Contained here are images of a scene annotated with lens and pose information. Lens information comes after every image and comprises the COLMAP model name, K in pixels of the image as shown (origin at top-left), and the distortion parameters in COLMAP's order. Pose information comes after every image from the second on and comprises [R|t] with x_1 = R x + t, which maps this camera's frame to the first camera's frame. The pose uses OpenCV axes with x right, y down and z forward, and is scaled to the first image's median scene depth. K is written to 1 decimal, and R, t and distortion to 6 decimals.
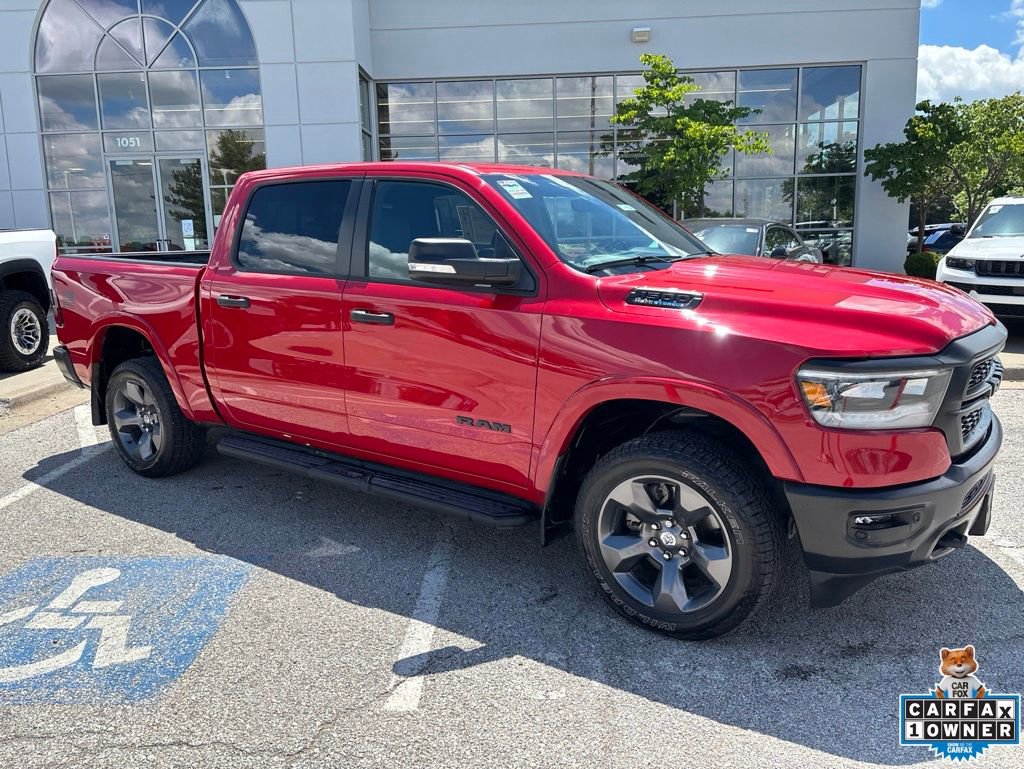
lens RADIAL K [[778.9, 0, 503.5], [0, 778.9, 387.2], [0, 0, 1]] dist [0.041398, -0.048847]
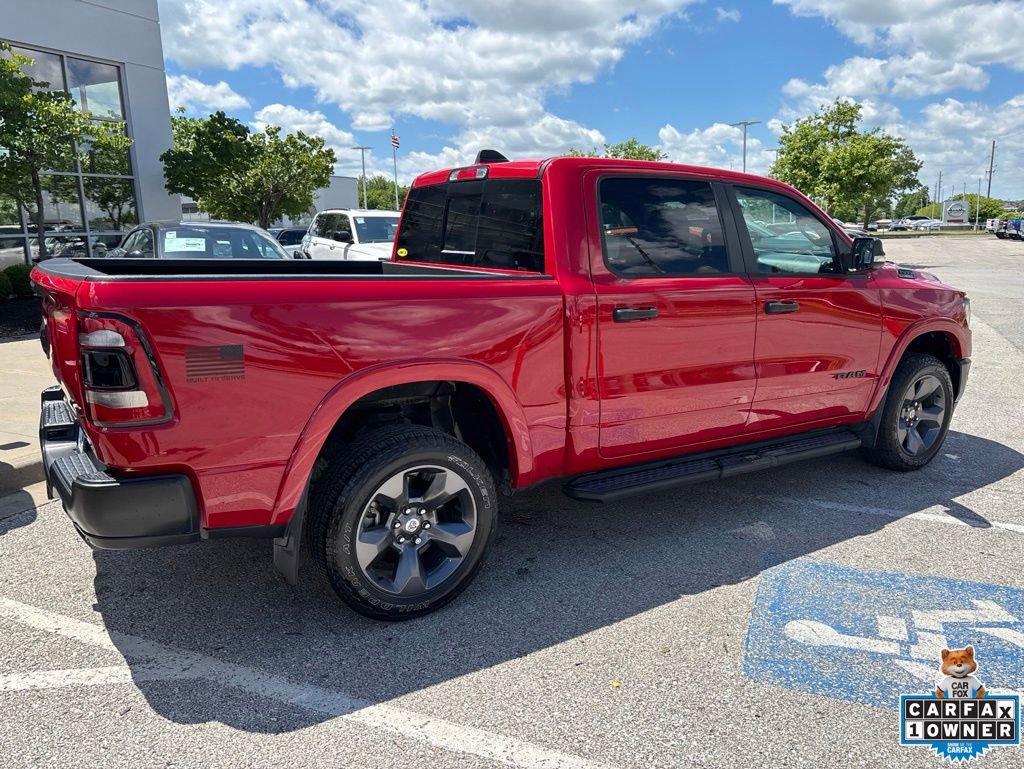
lens RADIAL K [[778.9, 0, 510.0], [0, 778.9, 379.0], [0, 0, 1]] dist [0.041398, -0.048847]
pose [[0.359717, -0.161713, 0.918941, -1.500940], [0.176848, 0.978831, 0.103026, -0.191712], [-0.916149, 0.125452, 0.380701, 1.023635]]
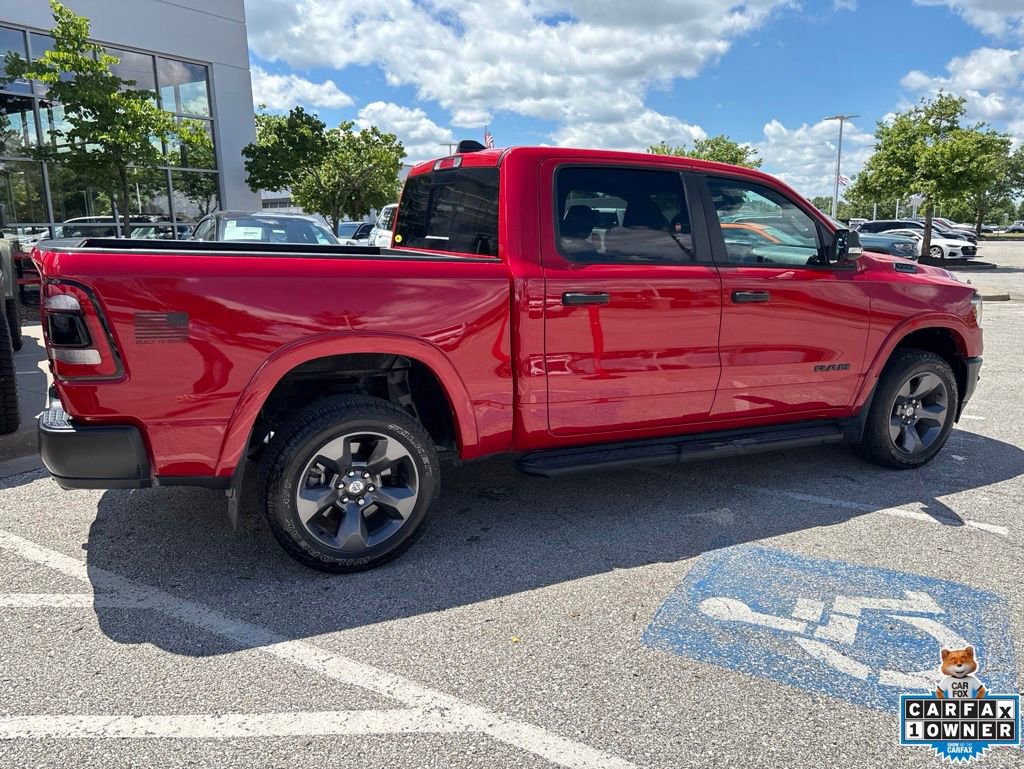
lens RADIAL K [[778.9, 0, 510.7], [0, 778.9, 387.0], [0, 0, 1]] dist [0.041398, -0.048847]
pose [[0.467112, -0.159260, 0.869737, -1.477486], [0.154668, 0.983196, 0.096968, -0.137835], [-0.870565, 0.089225, 0.483896, 0.828725]]
